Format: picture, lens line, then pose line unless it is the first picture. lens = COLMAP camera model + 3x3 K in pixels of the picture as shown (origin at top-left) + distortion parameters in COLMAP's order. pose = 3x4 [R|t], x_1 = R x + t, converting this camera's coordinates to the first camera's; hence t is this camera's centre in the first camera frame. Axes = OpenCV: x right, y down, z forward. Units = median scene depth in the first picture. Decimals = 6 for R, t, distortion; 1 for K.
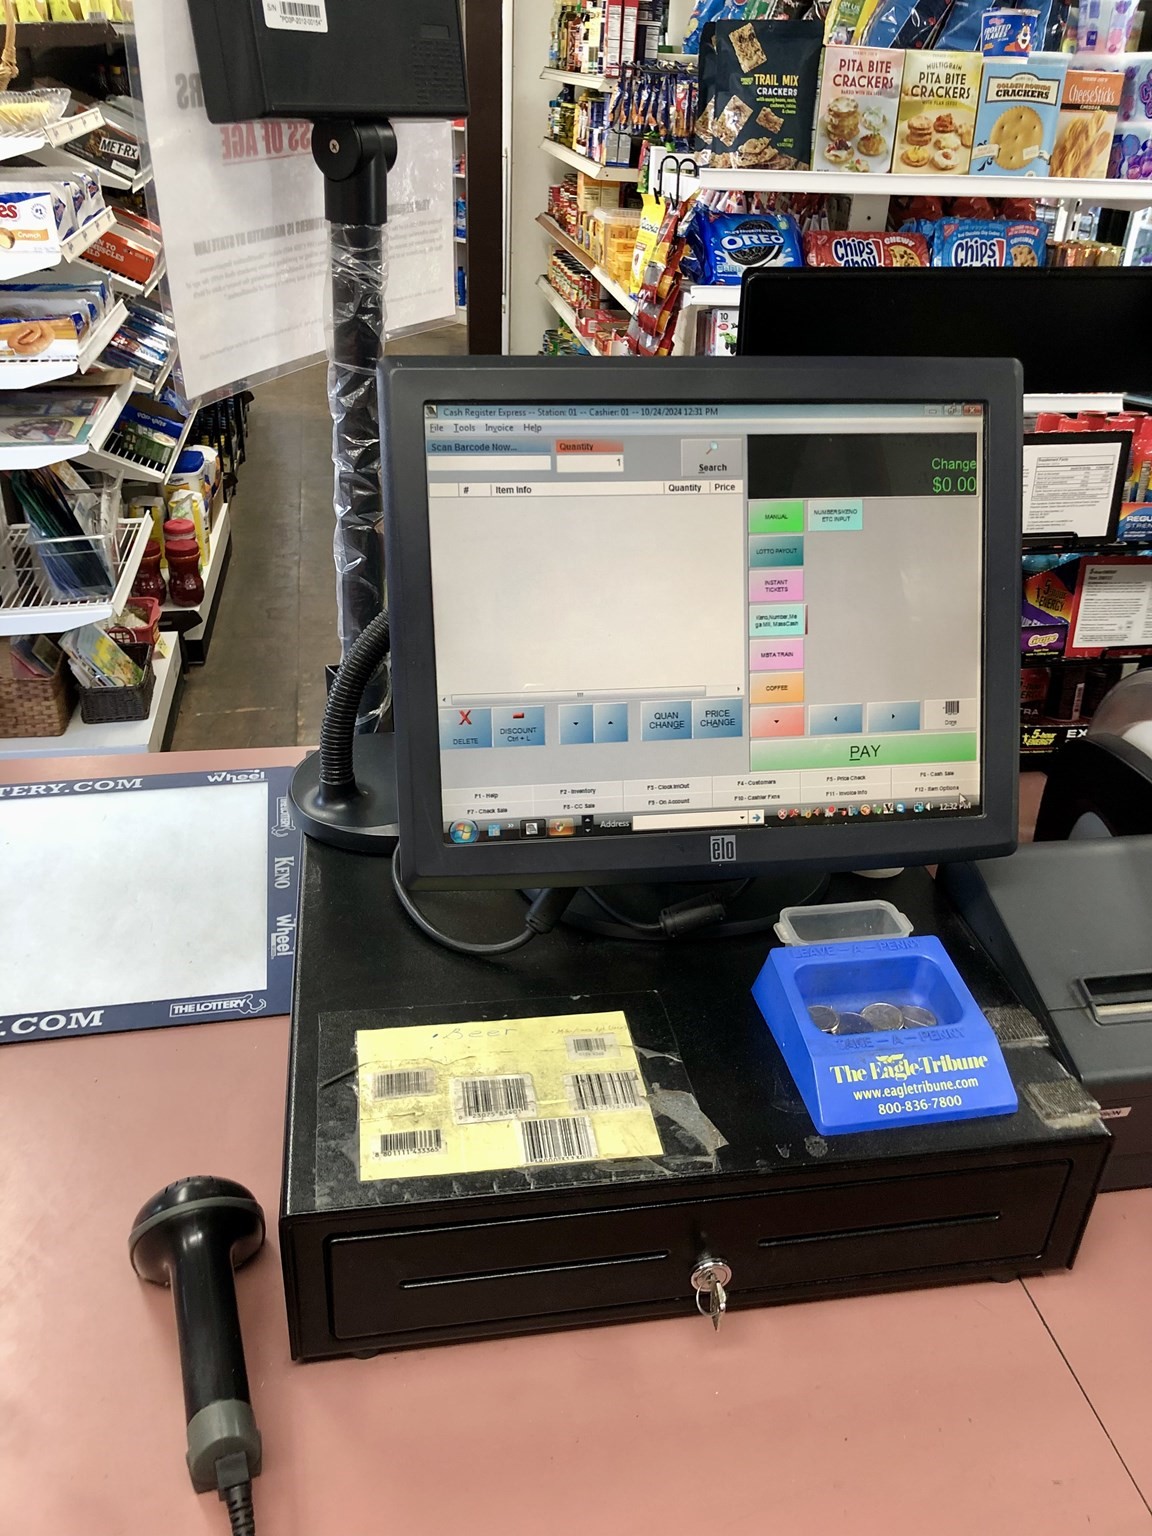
lens RADIAL K [[1250.9, 0, 578.9], [0, 1250.9, 767.8], [0, 0, 1]] dist [0.012826, 0.003805]
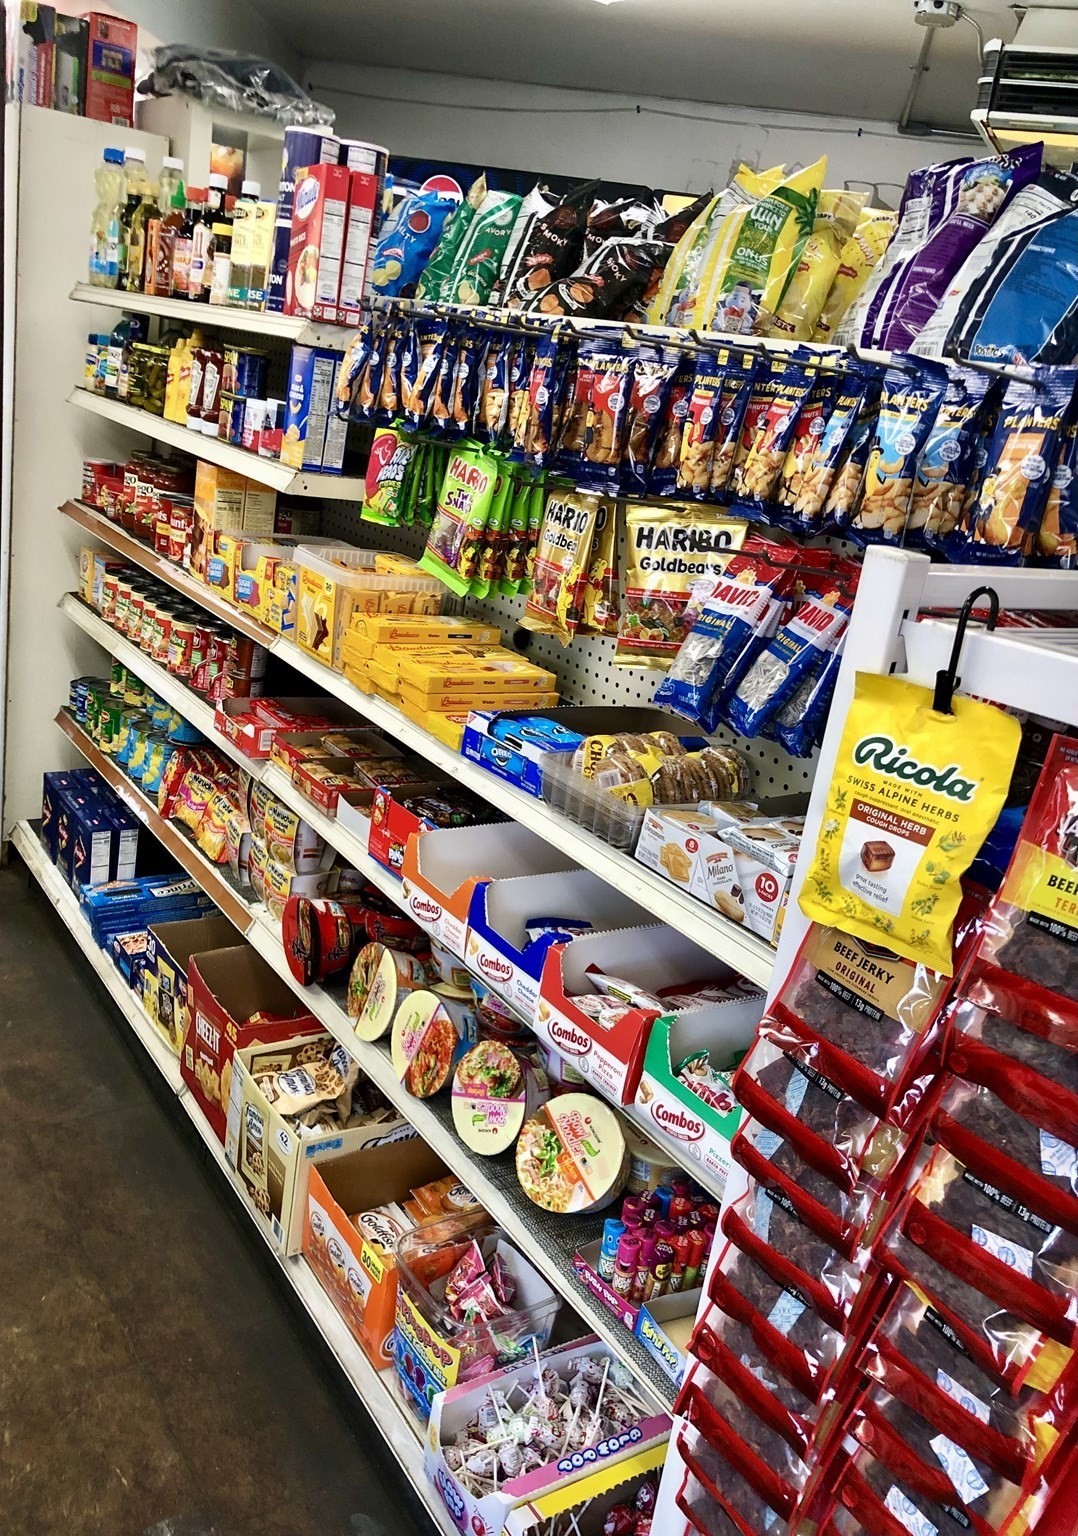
lens RADIAL K [[1324.3, 0, 537.6], [0, 1324.3, 766.8], [0, 0, 1]] dist [-0.003323, 0.001364]
pose [[0.910042, -0.036495, 0.412907, -0.113421], [0.108032, 0.982574, -0.151255, -0.231122], [-0.400191, 0.182255, 0.898126, 0.423939]]
